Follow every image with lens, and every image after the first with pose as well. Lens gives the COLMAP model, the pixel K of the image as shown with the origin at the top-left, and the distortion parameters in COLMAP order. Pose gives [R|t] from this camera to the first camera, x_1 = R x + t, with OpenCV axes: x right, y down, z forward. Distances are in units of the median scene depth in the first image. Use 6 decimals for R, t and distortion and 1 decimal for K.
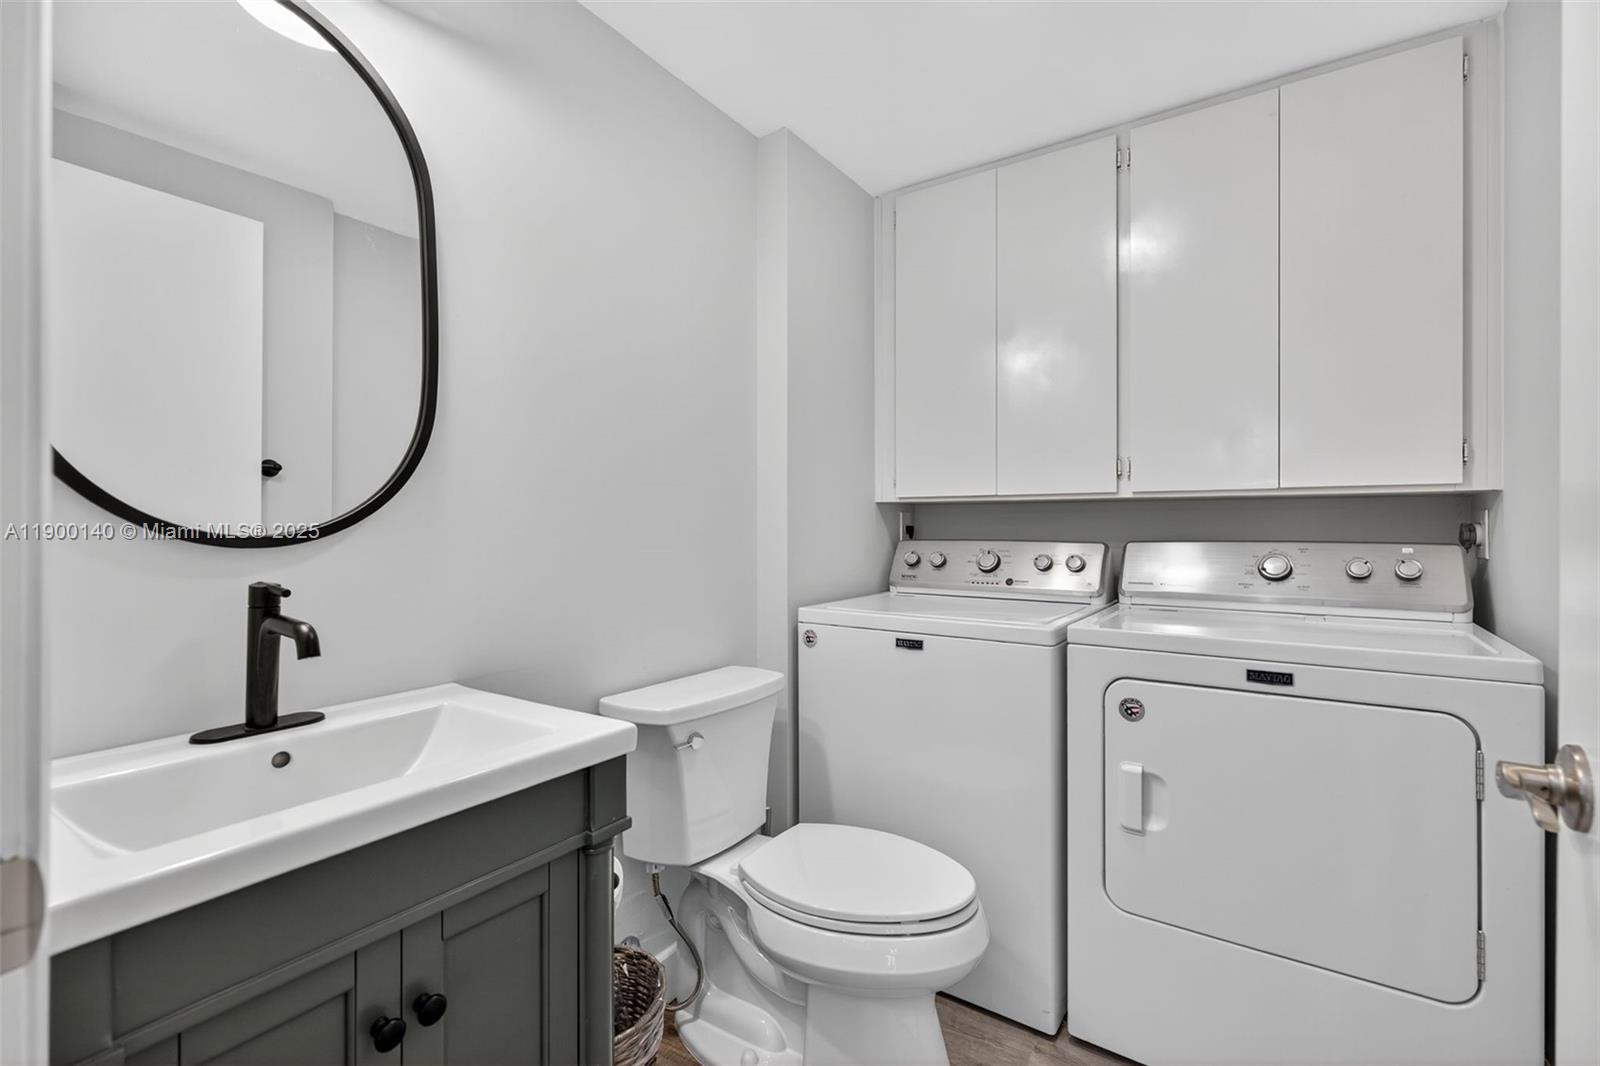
lens RADIAL K [[716.4, 0, 801.1], [0, 716.4, 526.9], [0, 0, 1]] dist [-0.000459, 0.000537]
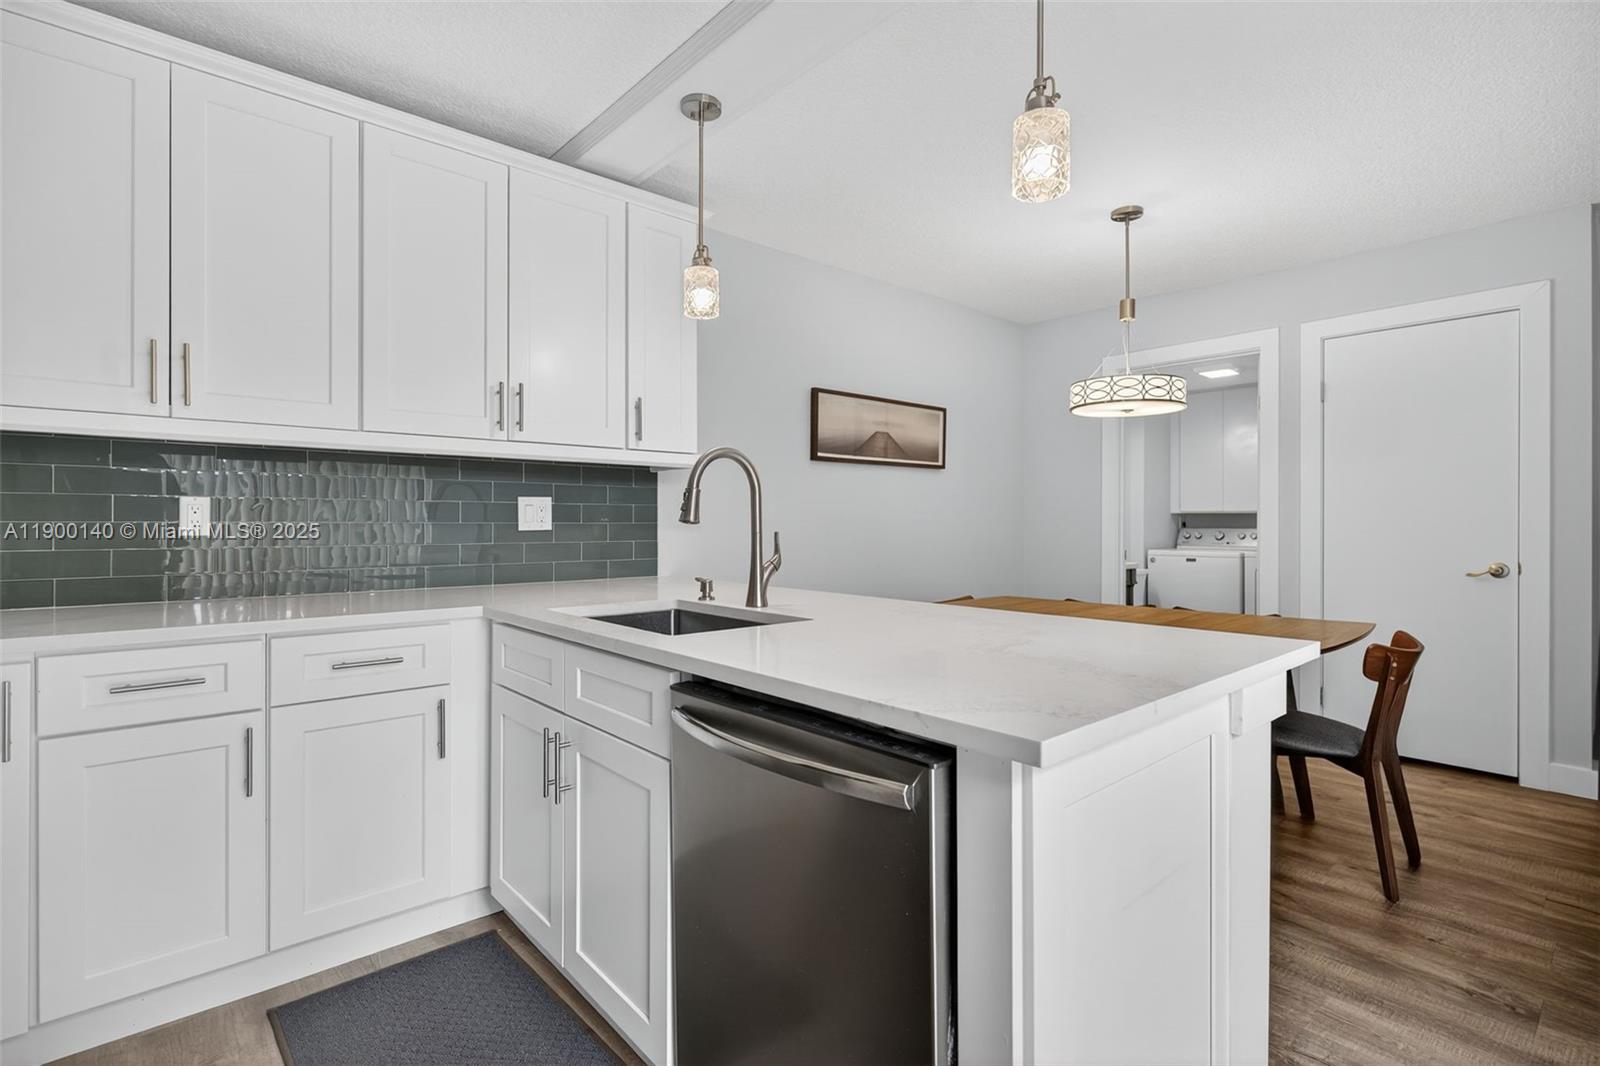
lens RADIAL K [[716.4, 0, 801.1], [0, 716.4, 526.9], [0, 0, 1]] dist [-0.000459, 0.000537]
pose [[0.959482, -0.000613, -0.281770, -0.458168], [0.002113, 0.999985, 0.005020, -0.001950], [0.281763, -0.005412, 0.959469, -1.897942]]
